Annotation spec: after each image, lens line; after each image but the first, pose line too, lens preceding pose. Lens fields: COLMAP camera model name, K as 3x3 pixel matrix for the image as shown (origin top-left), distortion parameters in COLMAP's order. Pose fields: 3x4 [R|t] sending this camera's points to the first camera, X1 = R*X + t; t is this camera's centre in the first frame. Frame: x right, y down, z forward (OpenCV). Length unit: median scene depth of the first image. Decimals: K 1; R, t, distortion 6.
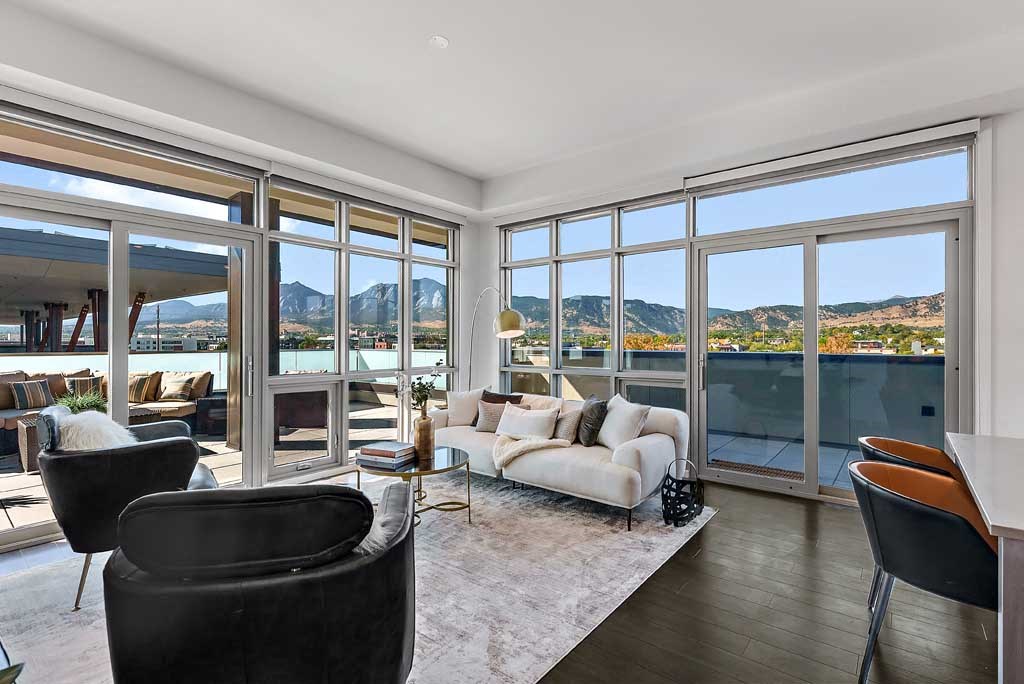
lens RADIAL K [[481.1, 0, 512.0], [0, 481.1, 342.0], [0, 0, 1]] dist [-0.001928, -0.000226]
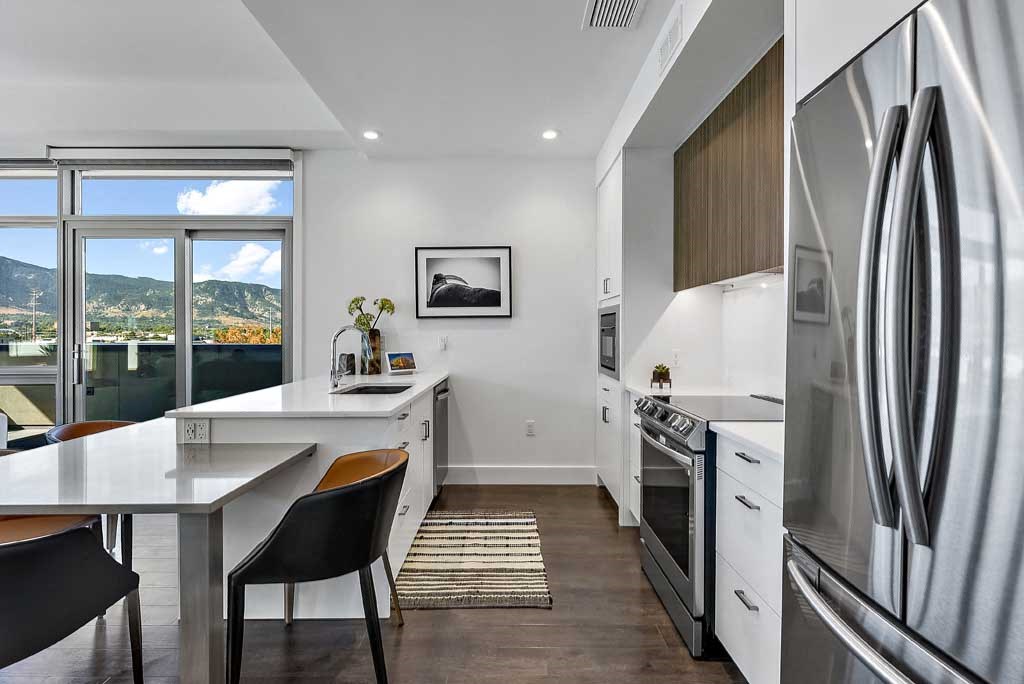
lens RADIAL K [[481.1, 0, 512.0], [0, 481.1, 342.0], [0, 0, 1]] dist [-0.001928, -0.000226]
pose [[0.770204, -0.012601, 0.637673, 0.446813], [0.002291, 0.999853, 0.016990, 0.005645], [-0.637793, -0.011625, 0.770120, -0.226870]]
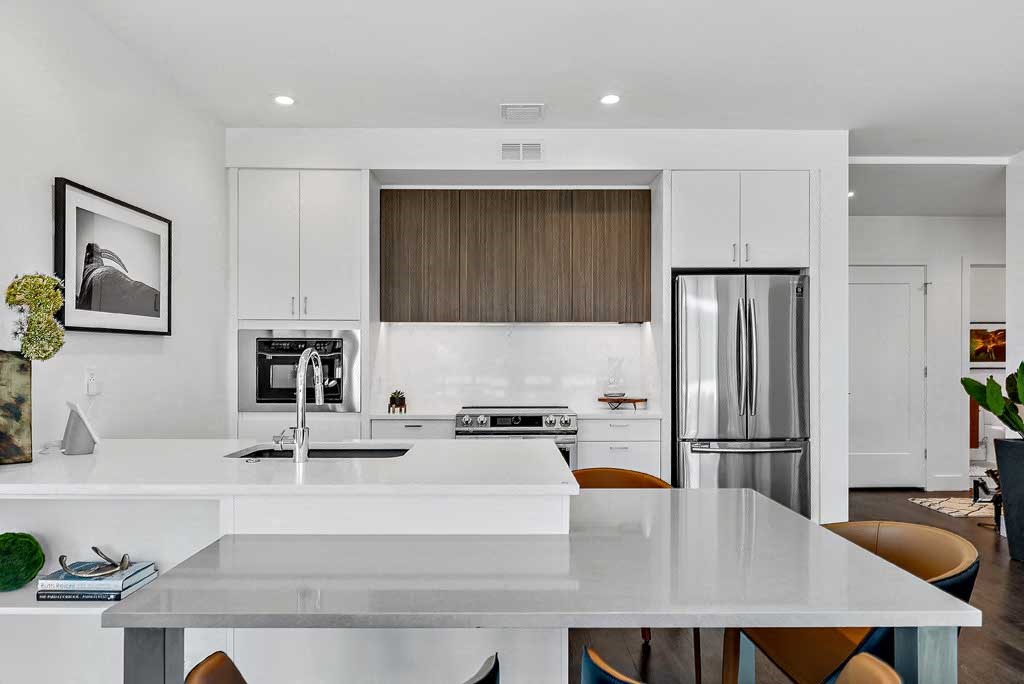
lens RADIAL K [[603.5, 0, 510.2], [0, 603.5, 361.5], [0, 0, 1]] dist [-0.004136, -0.001519]
pose [[-0.629620, -0.005046, 0.776887, 0.224469], [-0.000141, 0.999980, 0.006381, 0.000472], [-0.776903, 0.003908, -0.629608, 0.625563]]
